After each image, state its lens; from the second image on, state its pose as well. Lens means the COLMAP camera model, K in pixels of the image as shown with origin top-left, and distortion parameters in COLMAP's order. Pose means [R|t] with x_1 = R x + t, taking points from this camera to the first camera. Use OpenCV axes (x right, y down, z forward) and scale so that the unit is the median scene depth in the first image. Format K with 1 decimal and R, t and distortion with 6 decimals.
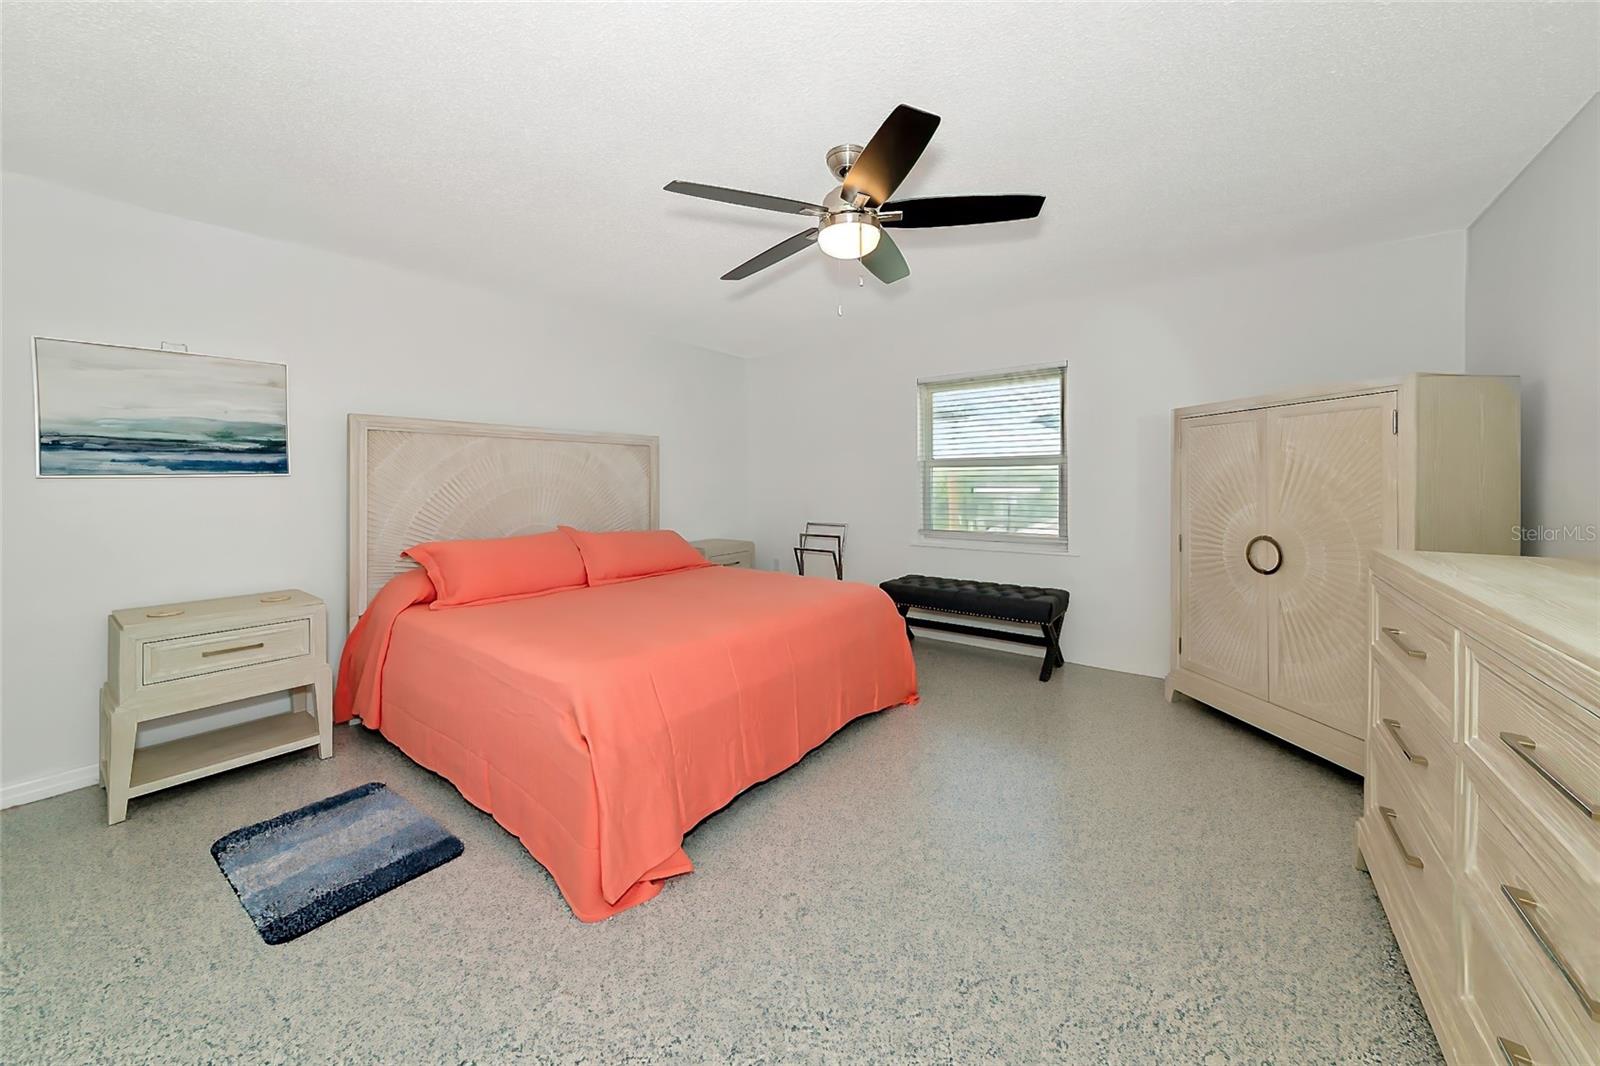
lens RADIAL K [[578.0, 0, 795.2], [0, 578.0, 483.1], [0, 0, 1]] dist [-0.000585, -0.000048]
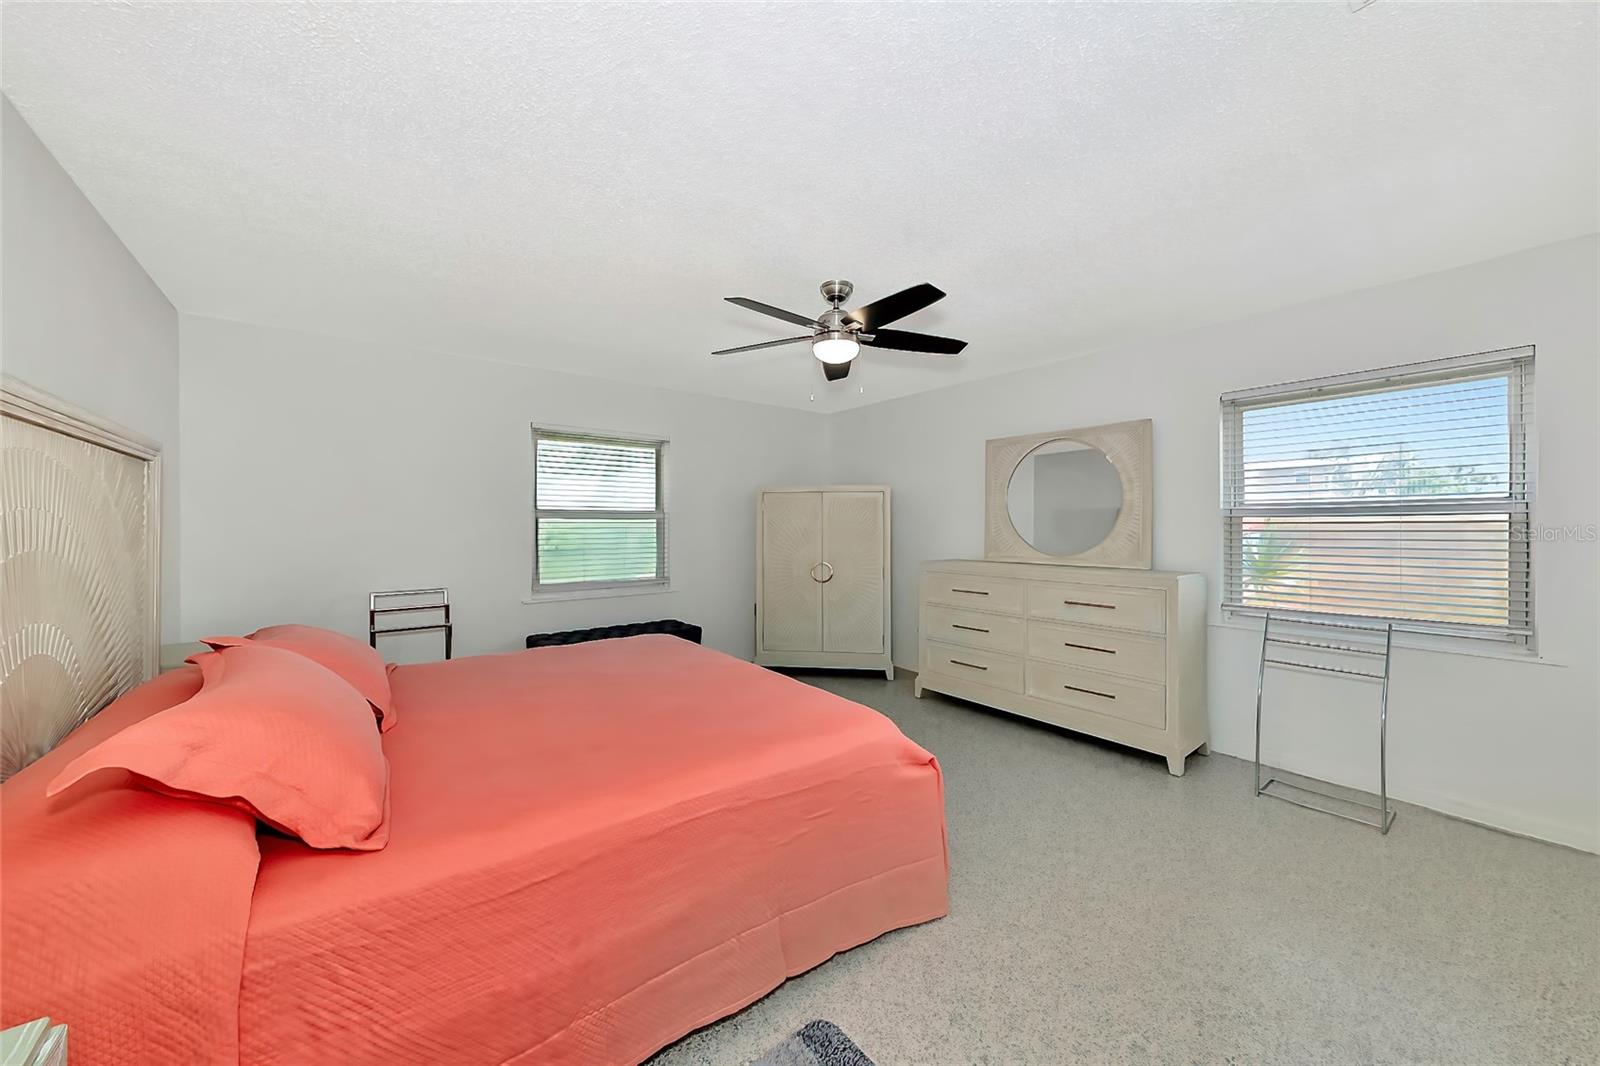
lens RADIAL K [[560.2, 0, 792.9], [0, 560.2, 530.0], [0, 0, 1]] dist [0.000414, 0.000041]
pose [[0.271430, -0.005971, 0.962440, -1.153413], [0.004474, 0.999978, 0.004942, -0.023659], [-0.962448, 0.002964, 0.271451, 0.737913]]
